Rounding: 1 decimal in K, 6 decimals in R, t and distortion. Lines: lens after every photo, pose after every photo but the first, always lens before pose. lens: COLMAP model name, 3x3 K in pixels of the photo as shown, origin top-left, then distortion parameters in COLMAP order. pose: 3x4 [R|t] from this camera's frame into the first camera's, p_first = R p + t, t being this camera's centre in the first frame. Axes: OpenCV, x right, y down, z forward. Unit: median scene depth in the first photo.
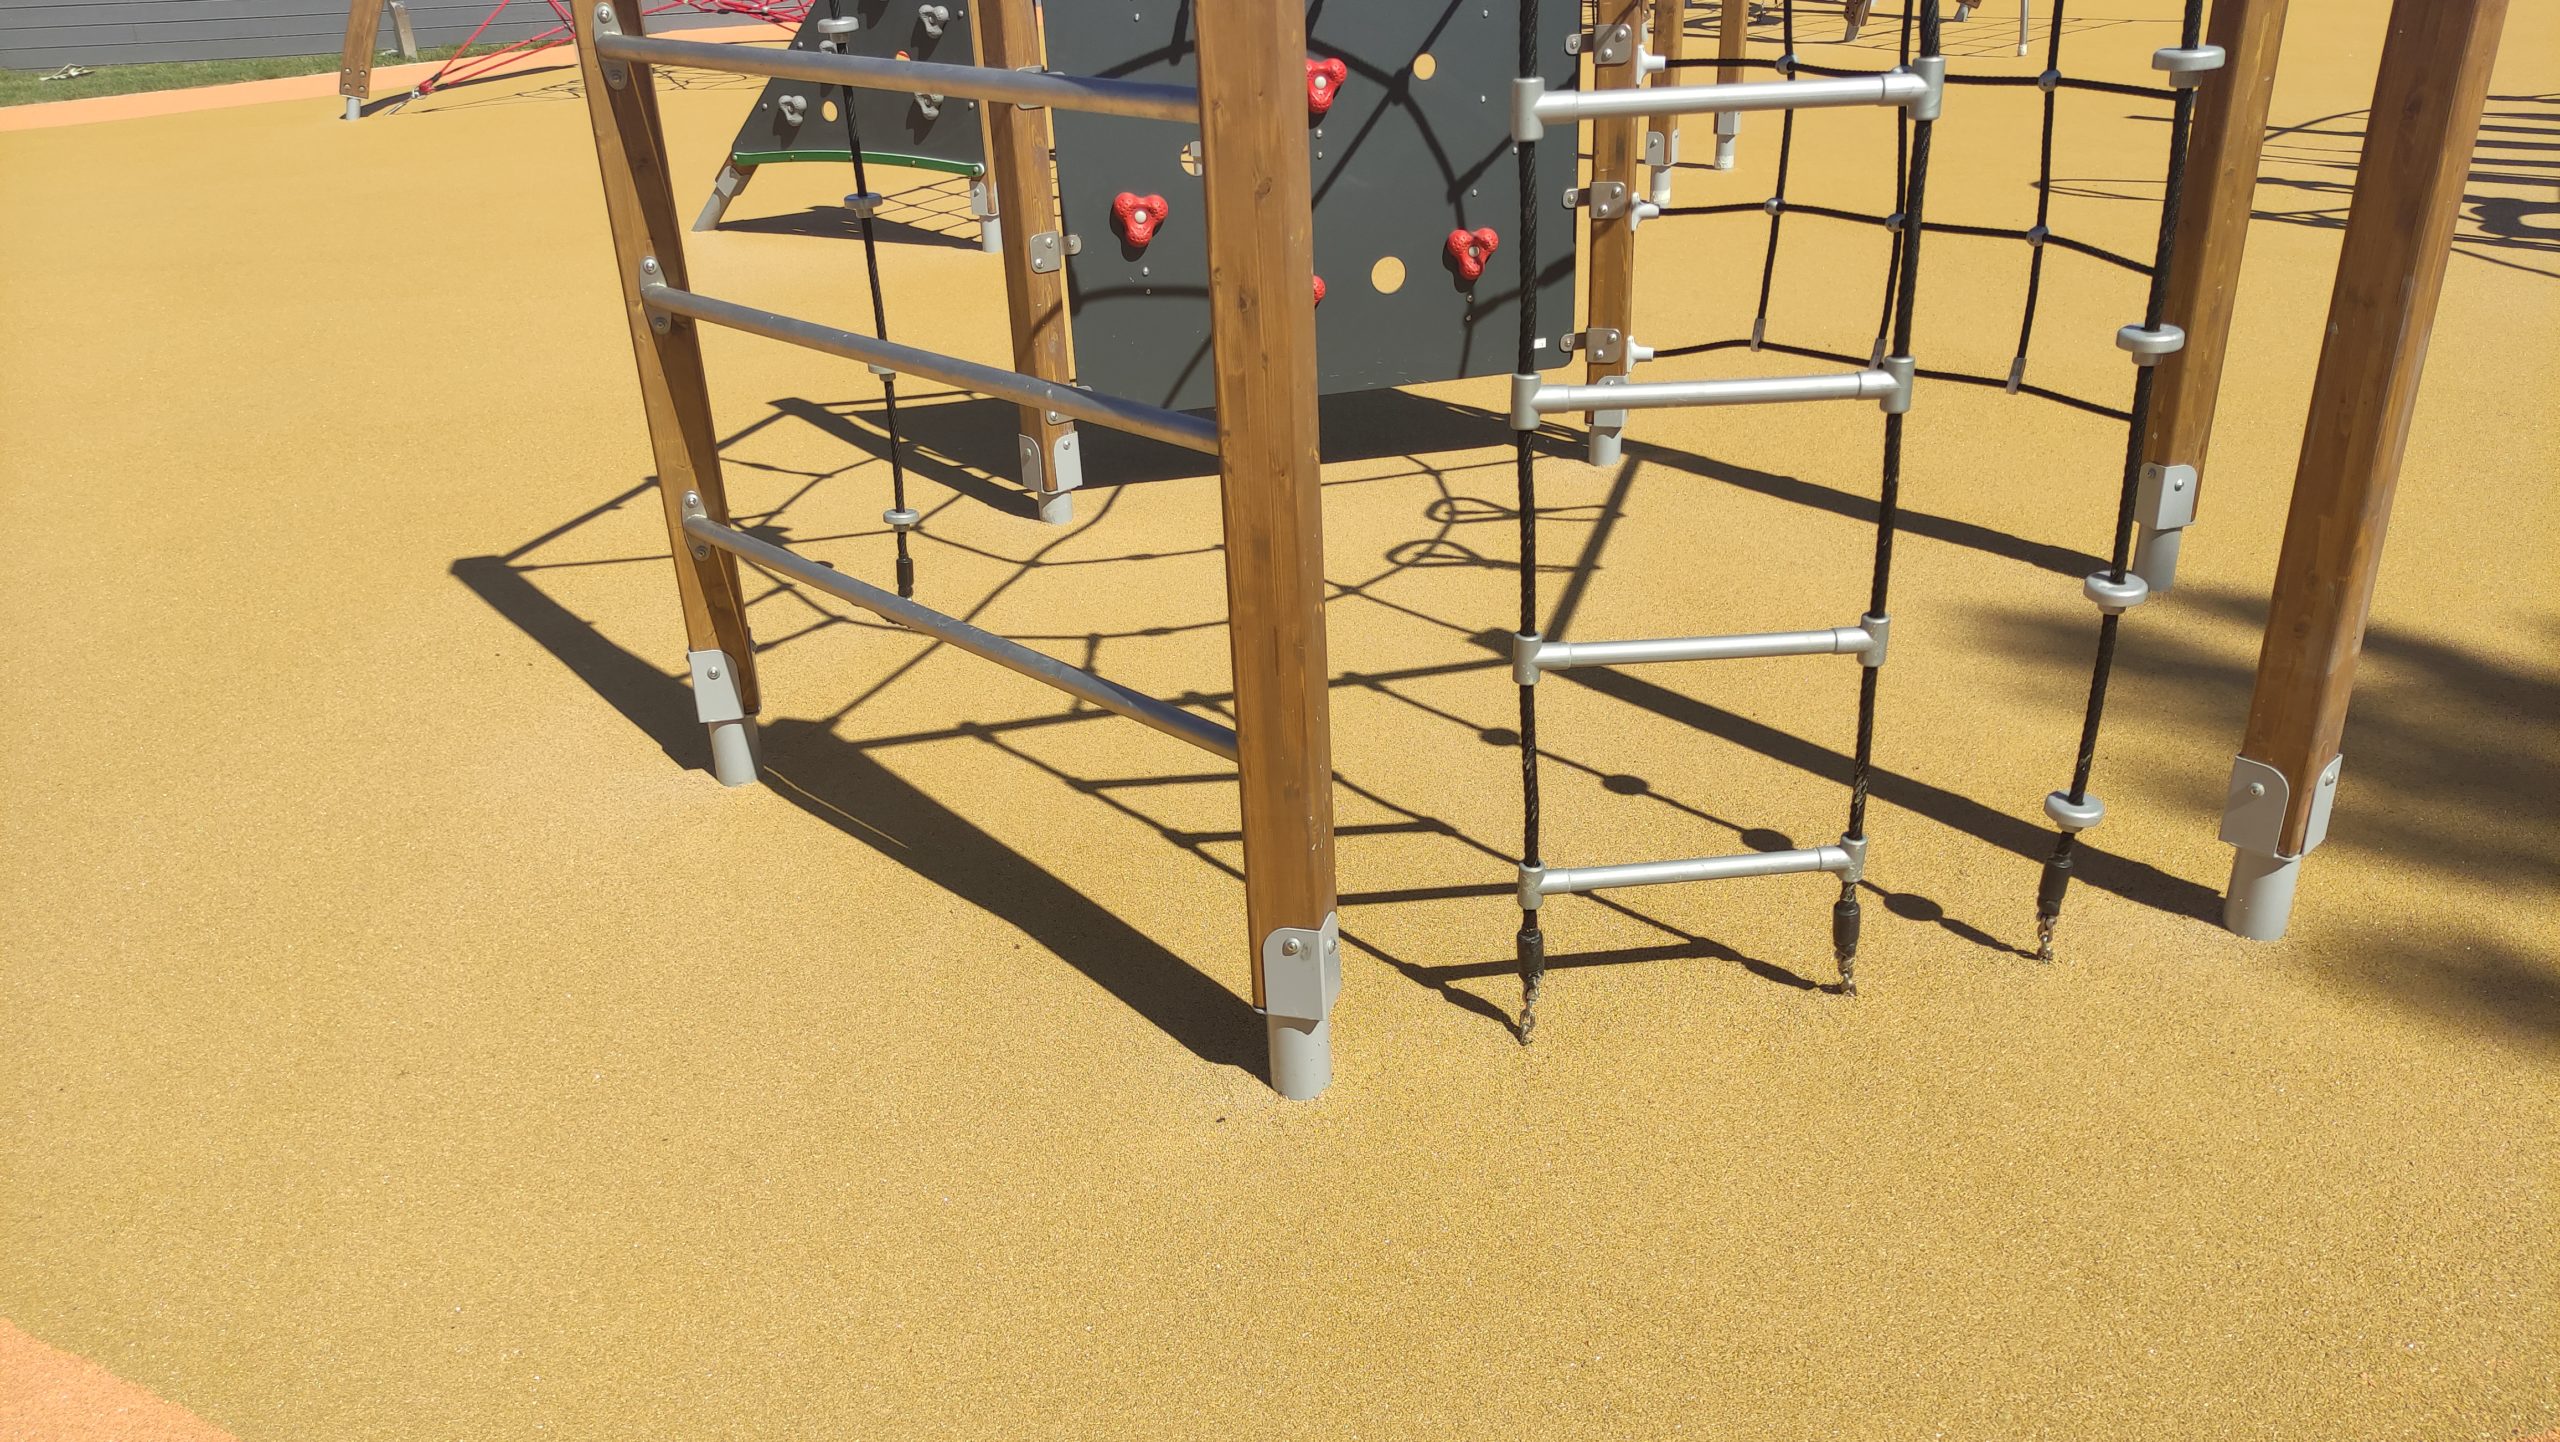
lens RADIAL K [[1831.9, 0, 1280.0], [0, 1831.9, 721.0], [0, 0, 1]] dist [-0.007062, -0.001957]
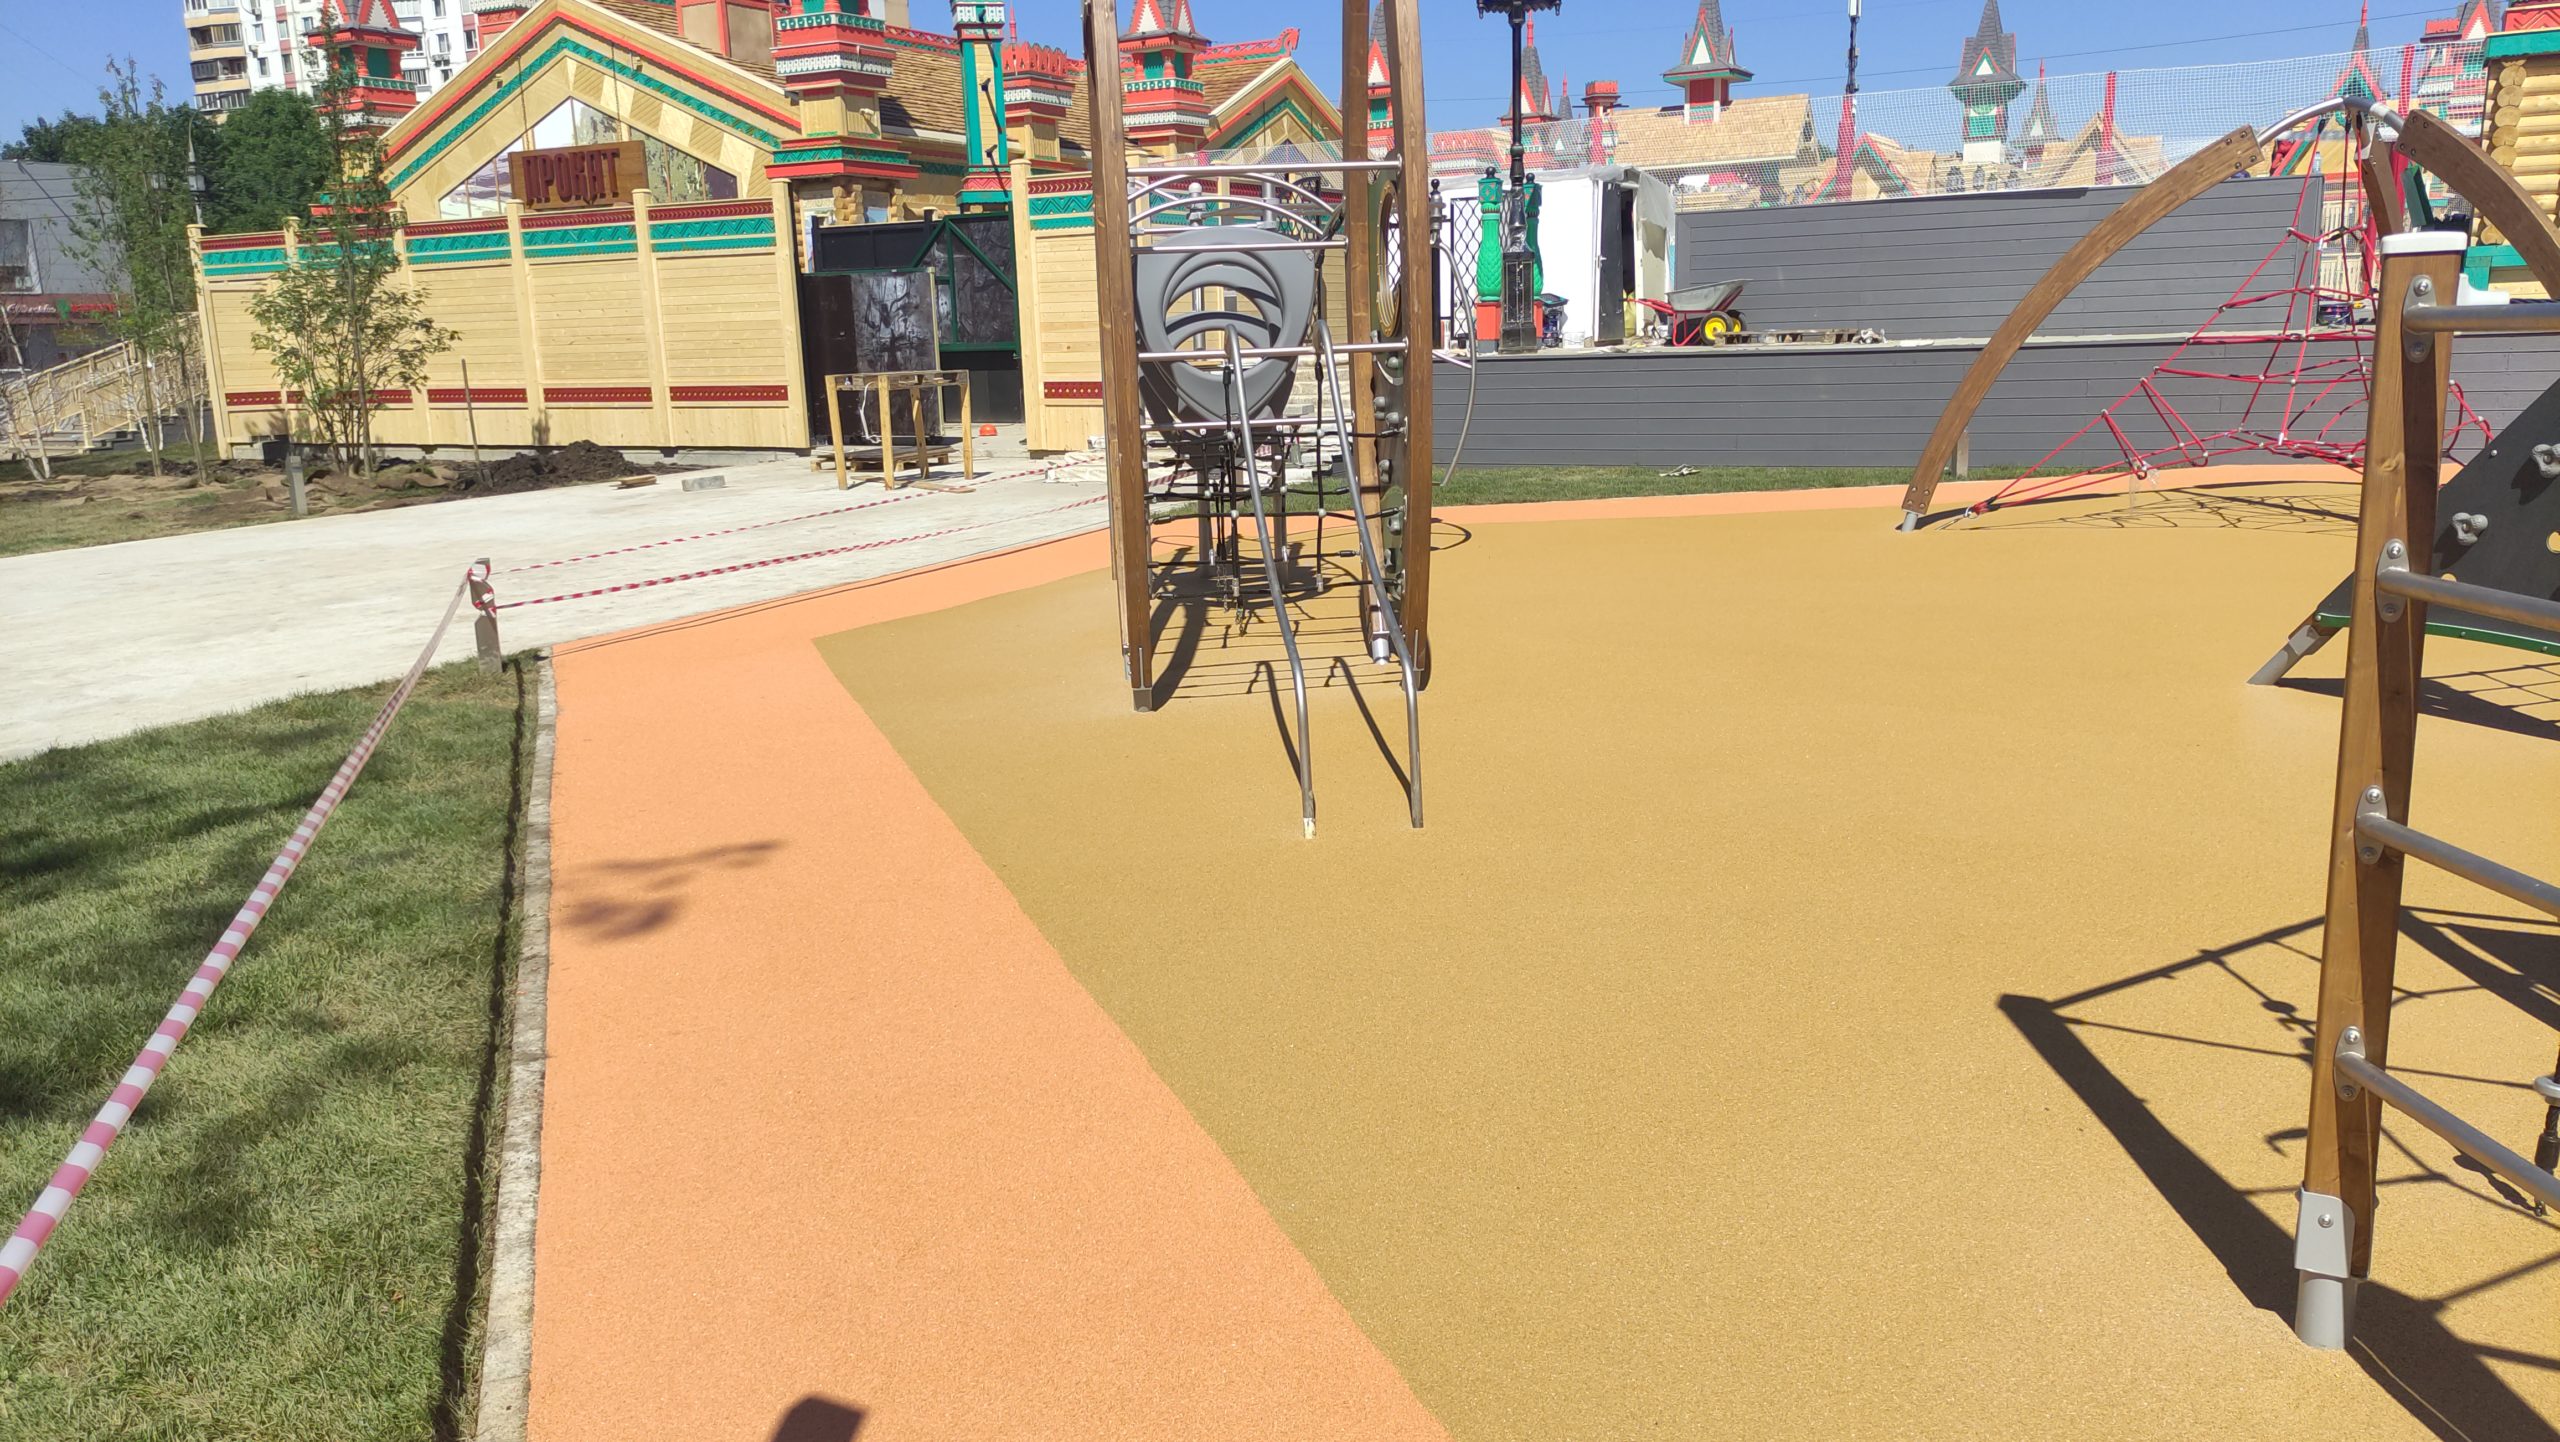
lens RADIAL K [[1831.9, 0, 1280.0], [0, 1831.9, 721.0], [0, 0, 1]] dist [-0.007062, -0.001957]
pose [[0.720758, 0.143733, -0.678121, -0.084832], [-0.283409, 0.953870, -0.099048, -0.021446], [0.632604, 0.263575, 0.728245, -0.052713]]
